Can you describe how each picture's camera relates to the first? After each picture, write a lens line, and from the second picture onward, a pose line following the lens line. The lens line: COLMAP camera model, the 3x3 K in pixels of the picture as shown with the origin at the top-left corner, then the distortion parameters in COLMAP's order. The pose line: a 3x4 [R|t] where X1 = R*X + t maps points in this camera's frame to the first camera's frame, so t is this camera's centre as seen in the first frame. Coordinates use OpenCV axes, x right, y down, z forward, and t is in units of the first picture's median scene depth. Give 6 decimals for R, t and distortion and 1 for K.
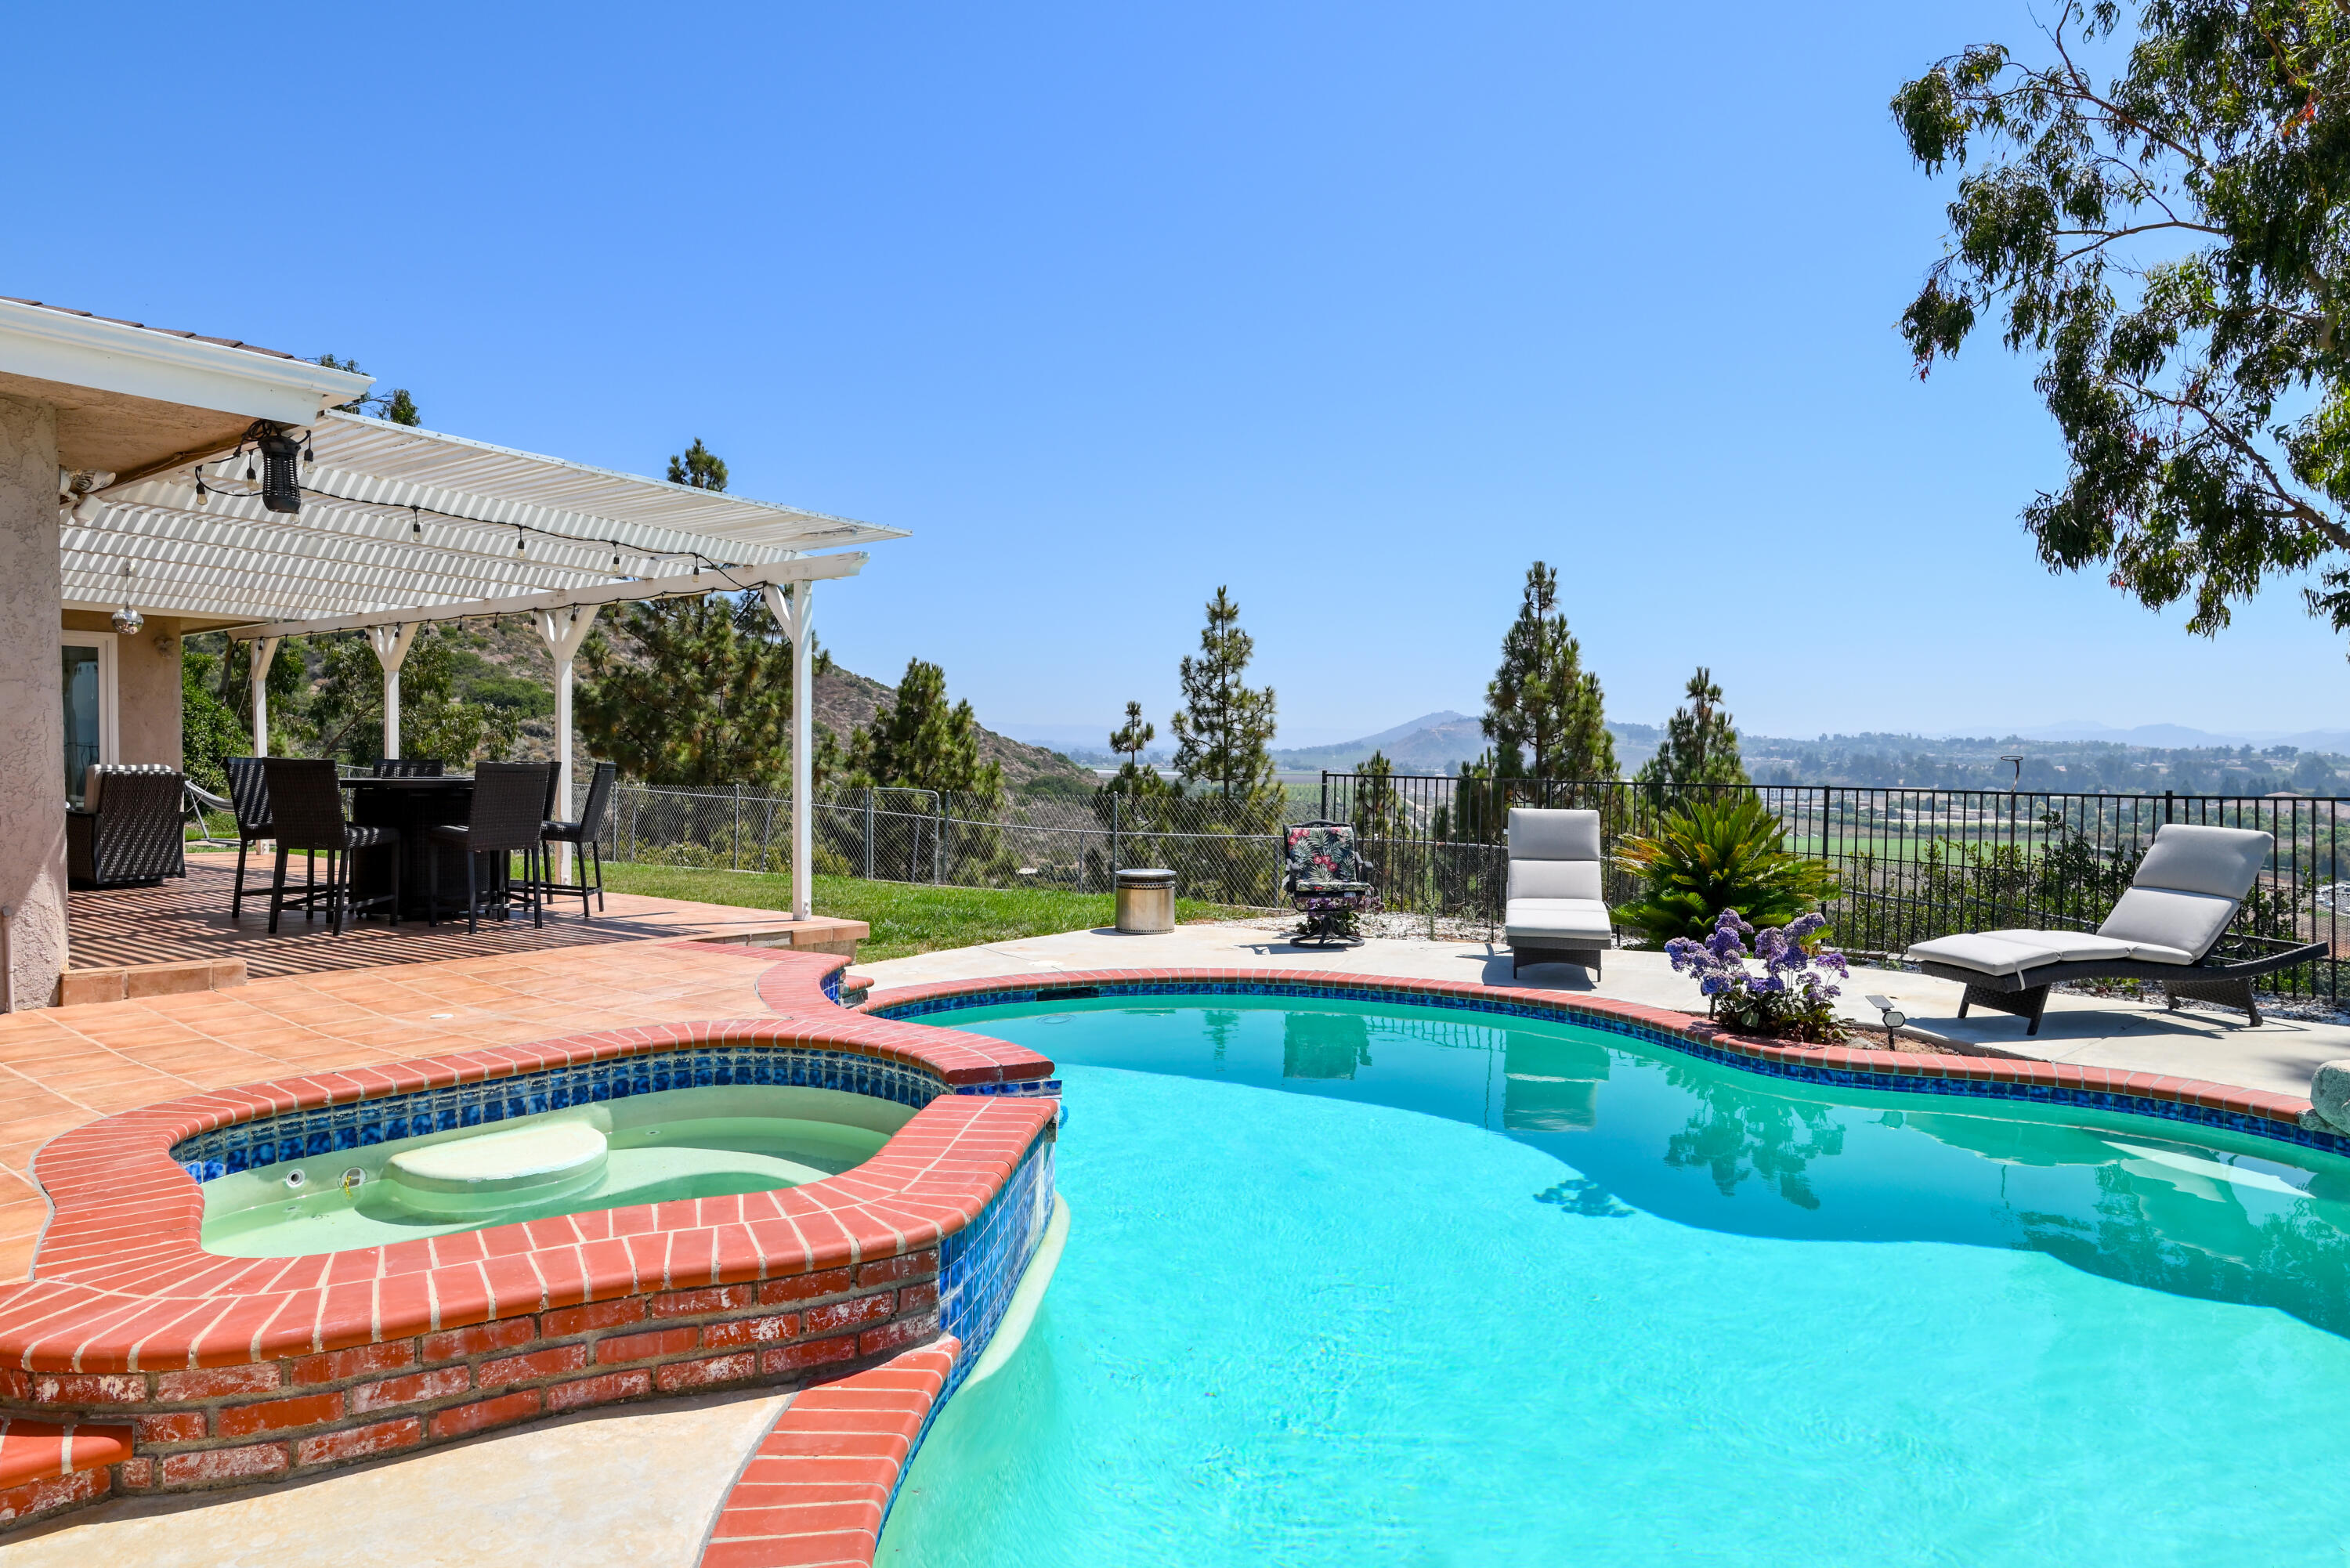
lens RADIAL K [[1394.1, 0, 1192.2], [0, 1394.1, 781.8], [0, 0, 1]] dist [0.003411, -0.002555]
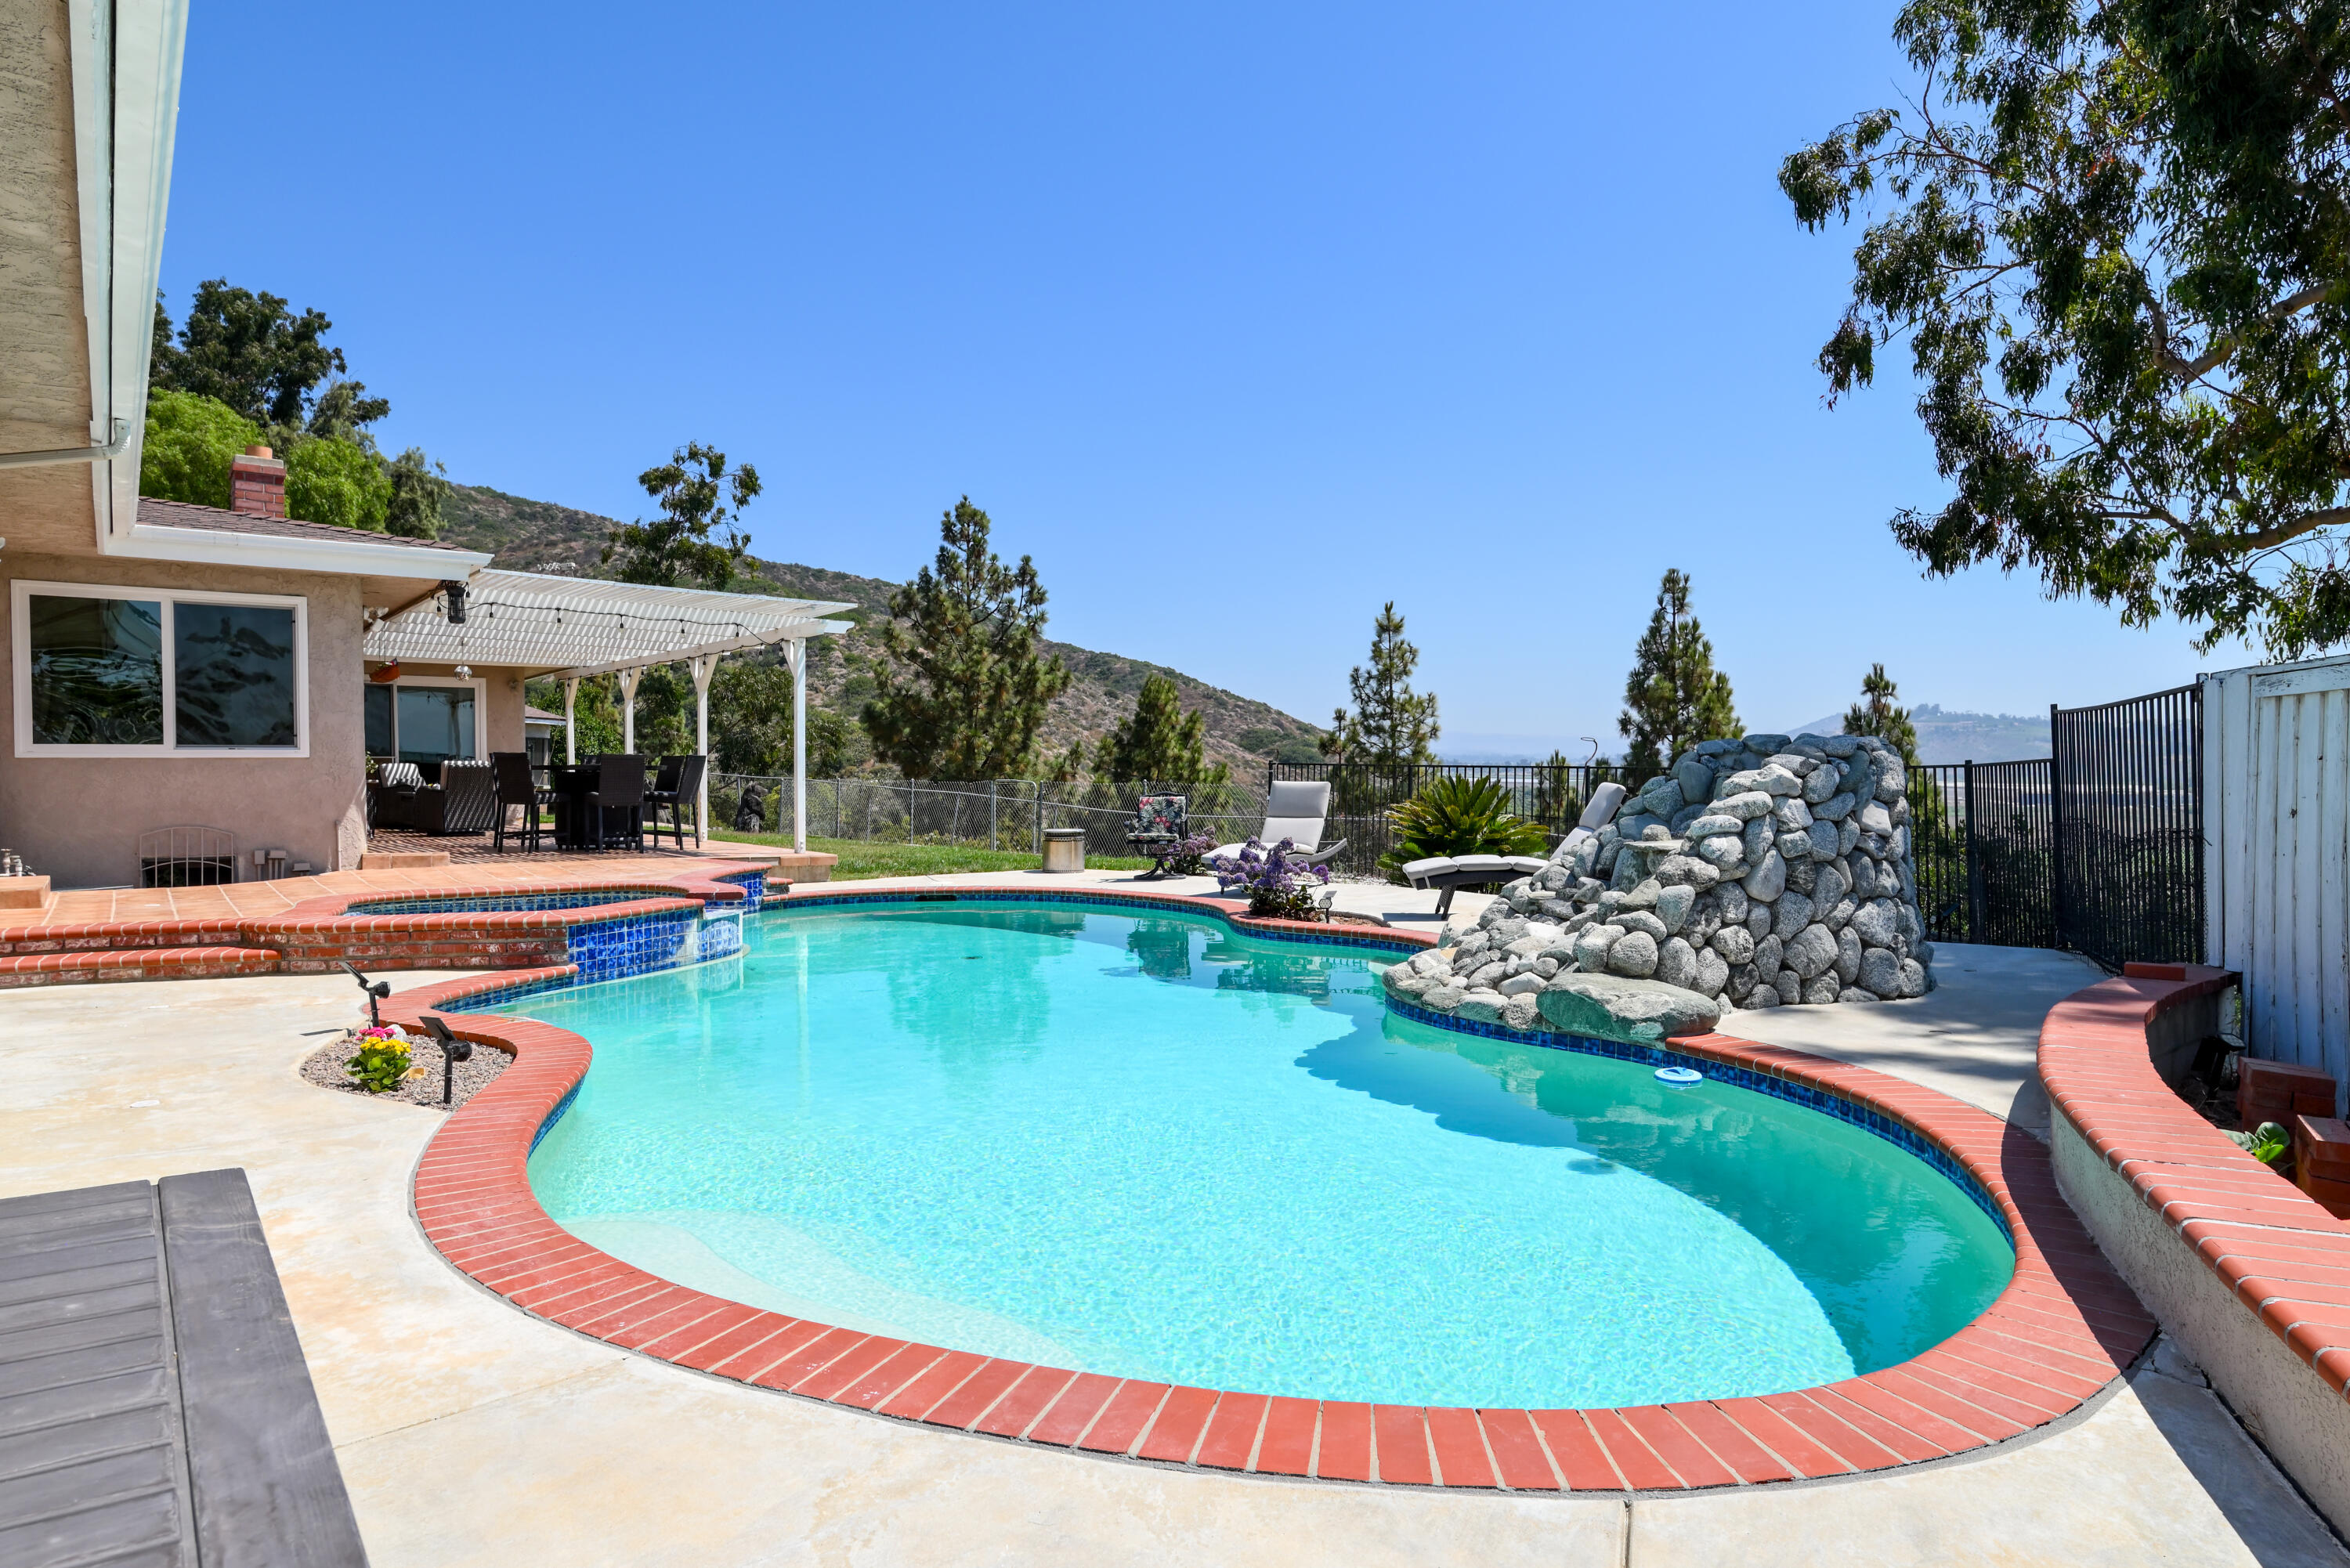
lens RADIAL K [[1404.1, 0, 1175.0], [0, 1404.1, 784.0], [0, 0, 1]] dist [0.000845, 0.000076]
pose [[0.962615, -0.005389, -0.270818, 0.173168], [0.004048, 0.999977, -0.005511, 0.009826], [0.270842, 0.004208, 0.962615, -0.127685]]
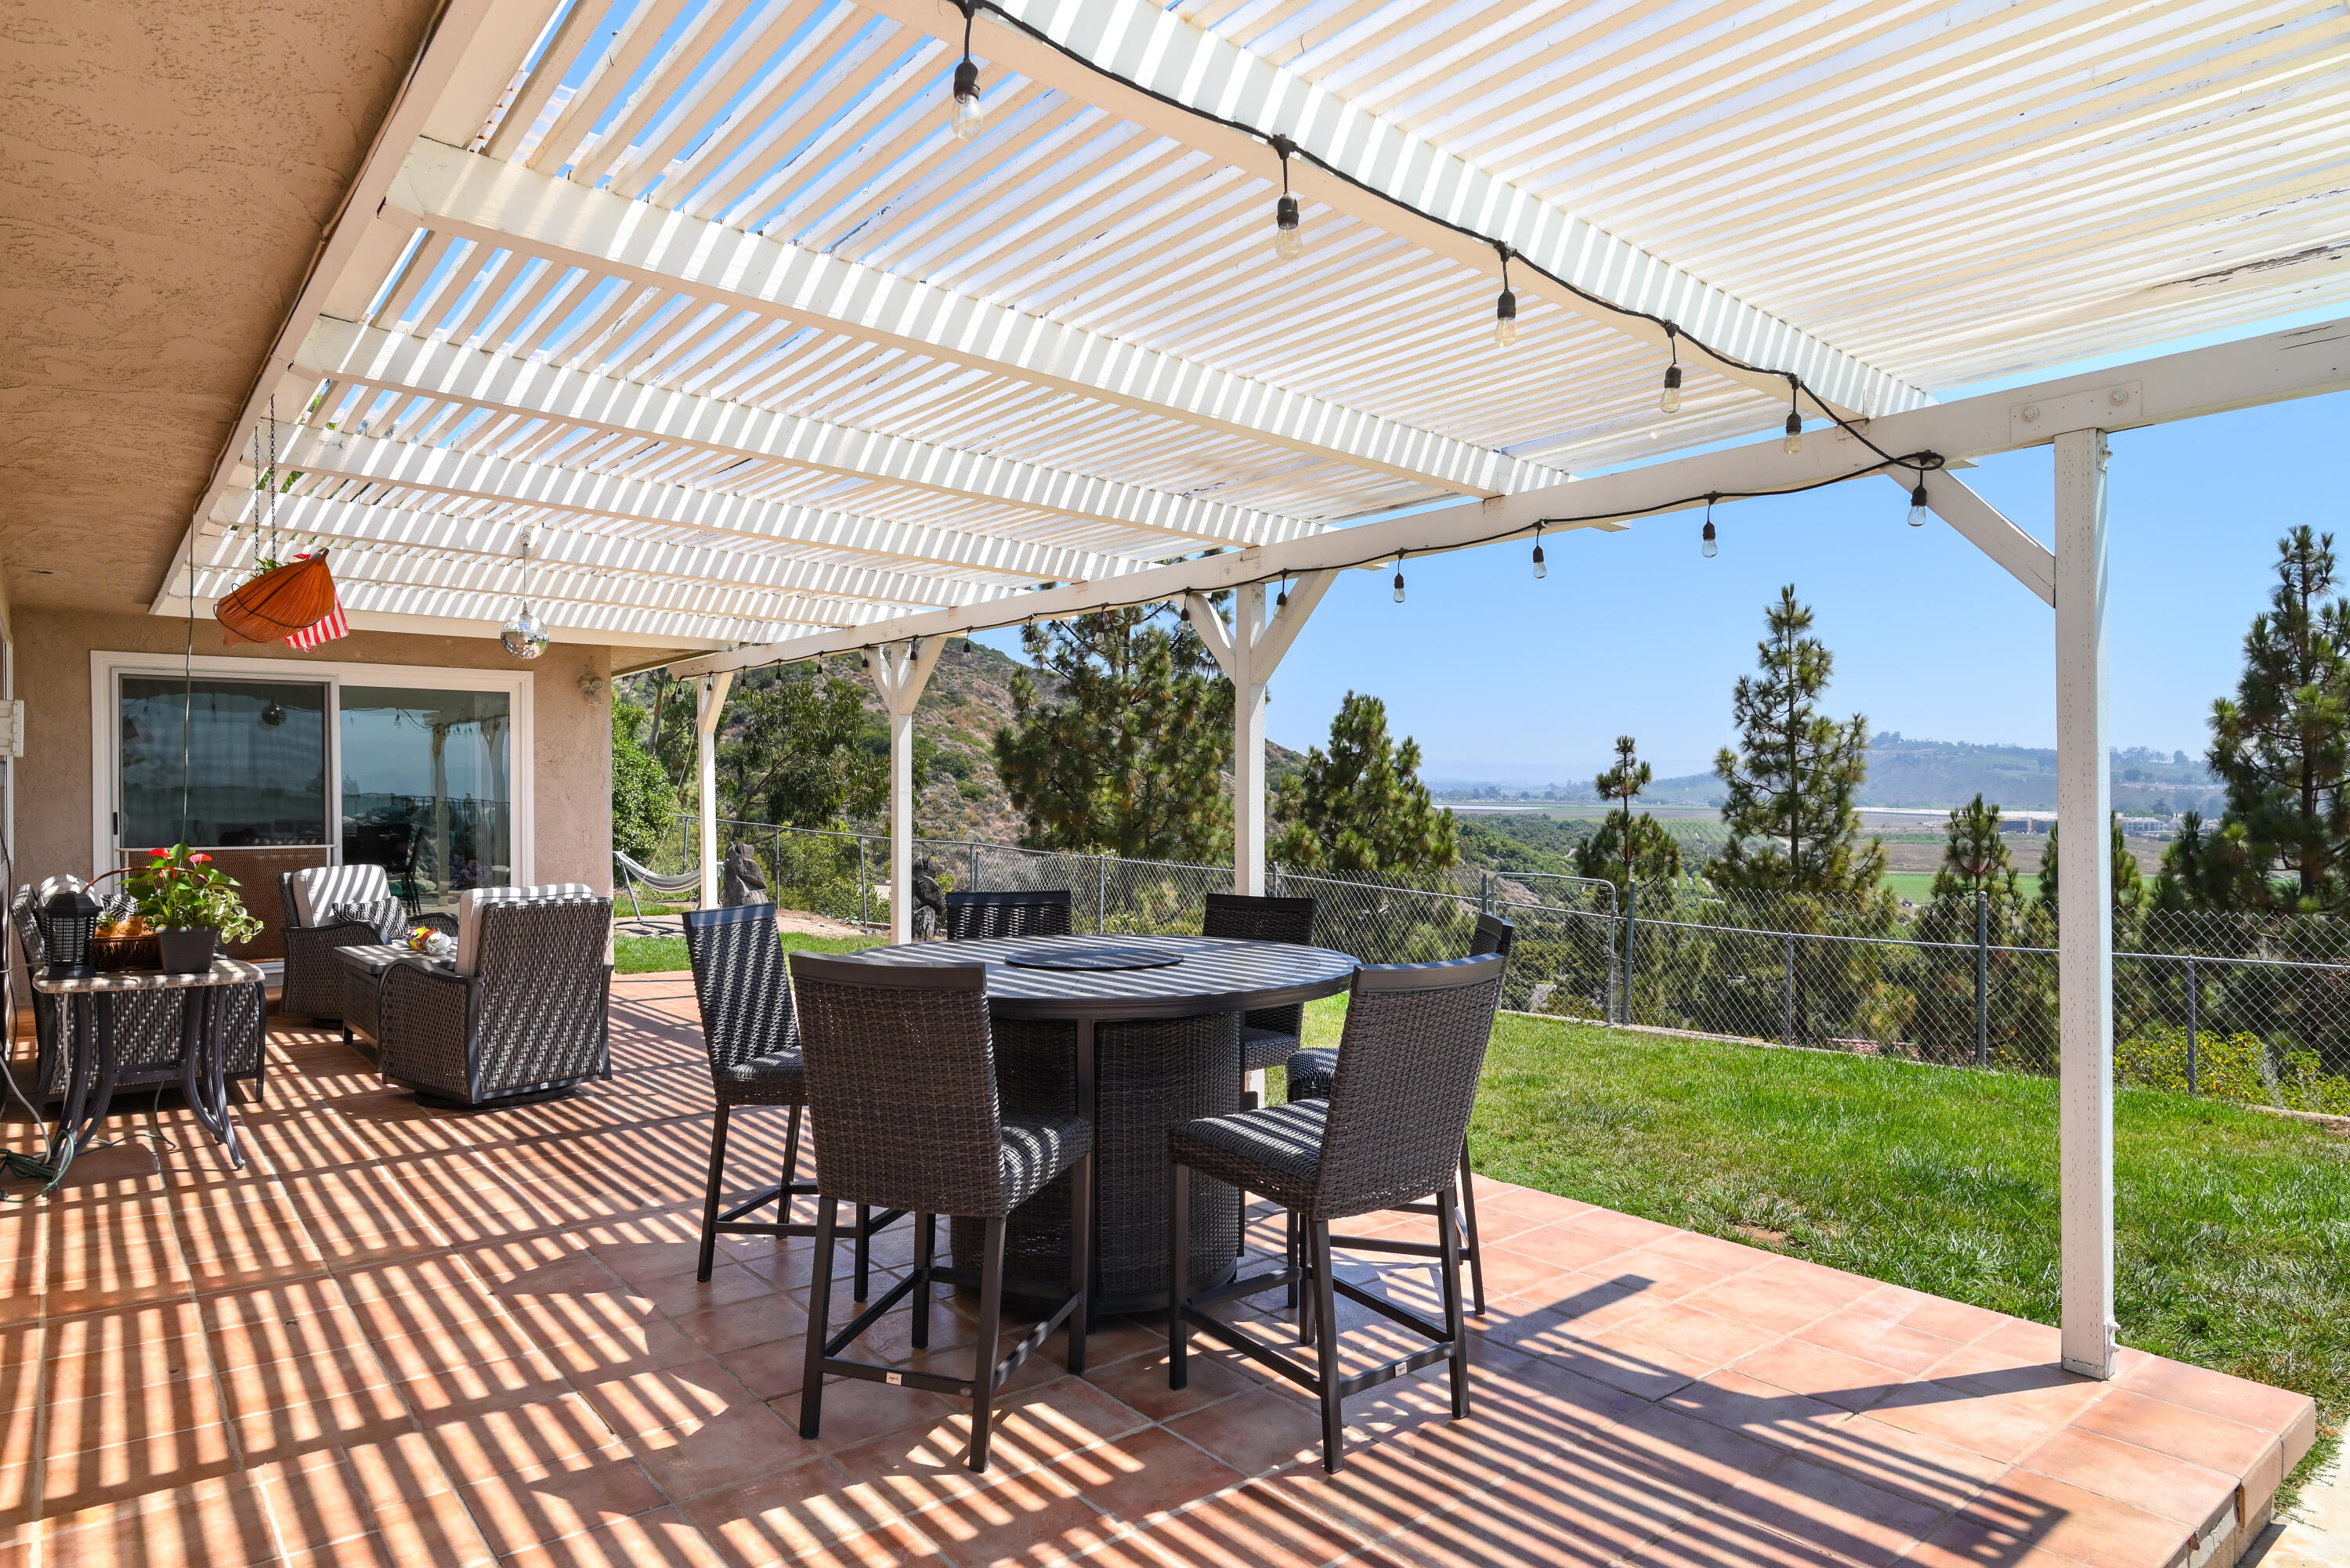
lens RADIAL K [[1404.1, 0, 1175.0], [0, 1404.1, 784.0], [0, 0, 1]] dist [0.000845, 0.000076]
pose [[0.969171, -0.011163, -0.246135, -0.128240], [0.005200, 0.999677, -0.024864, -0.013696], [0.246333, 0.022817, 0.968917, 0.179549]]
